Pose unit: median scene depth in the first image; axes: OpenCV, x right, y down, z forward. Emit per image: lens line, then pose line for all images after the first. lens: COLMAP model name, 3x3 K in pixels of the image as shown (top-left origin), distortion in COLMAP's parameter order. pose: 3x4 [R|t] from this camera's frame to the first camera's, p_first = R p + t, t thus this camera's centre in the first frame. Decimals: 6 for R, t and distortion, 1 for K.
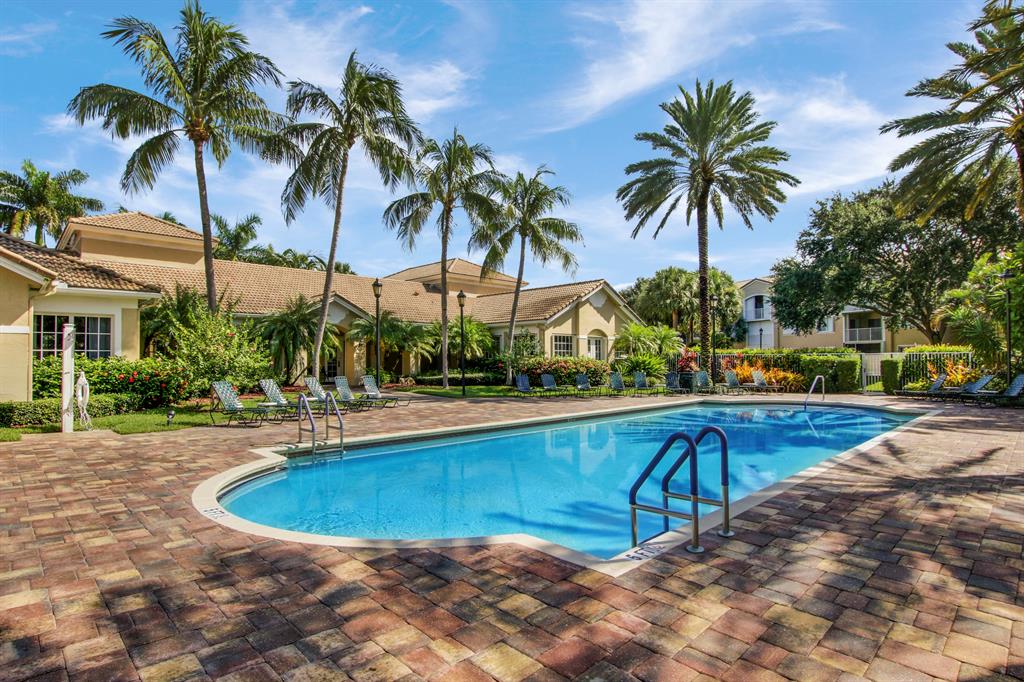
lens RADIAL K [[485.3, 0, 531.4], [0, 485.3, 338.2], [0, 0, 1]] dist [-0.022368, 0.000030]
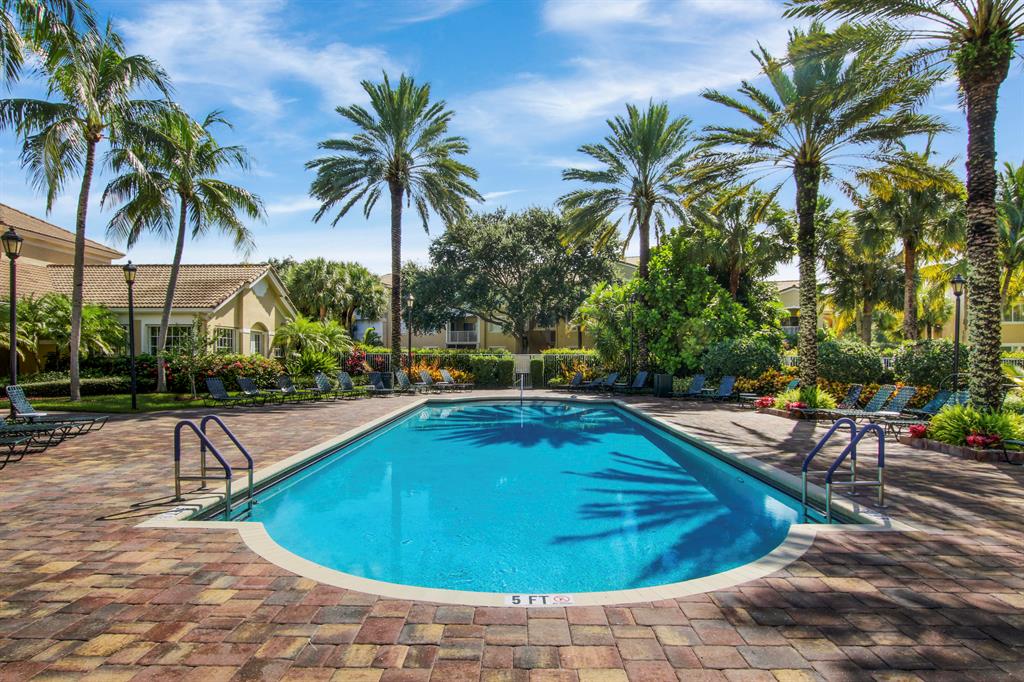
lens RADIAL K [[509.0, 0, 512.0], [0, 509.0, 341.0], [0, 0, 1]] dist [-0.021104, 0.000124]
pose [[0.762458, 0.026380, 0.646499, -0.131522], [-0.033849, 0.999427, -0.000860, 0.000071], [-0.646151, -0.021228, 0.762914, 0.054806]]
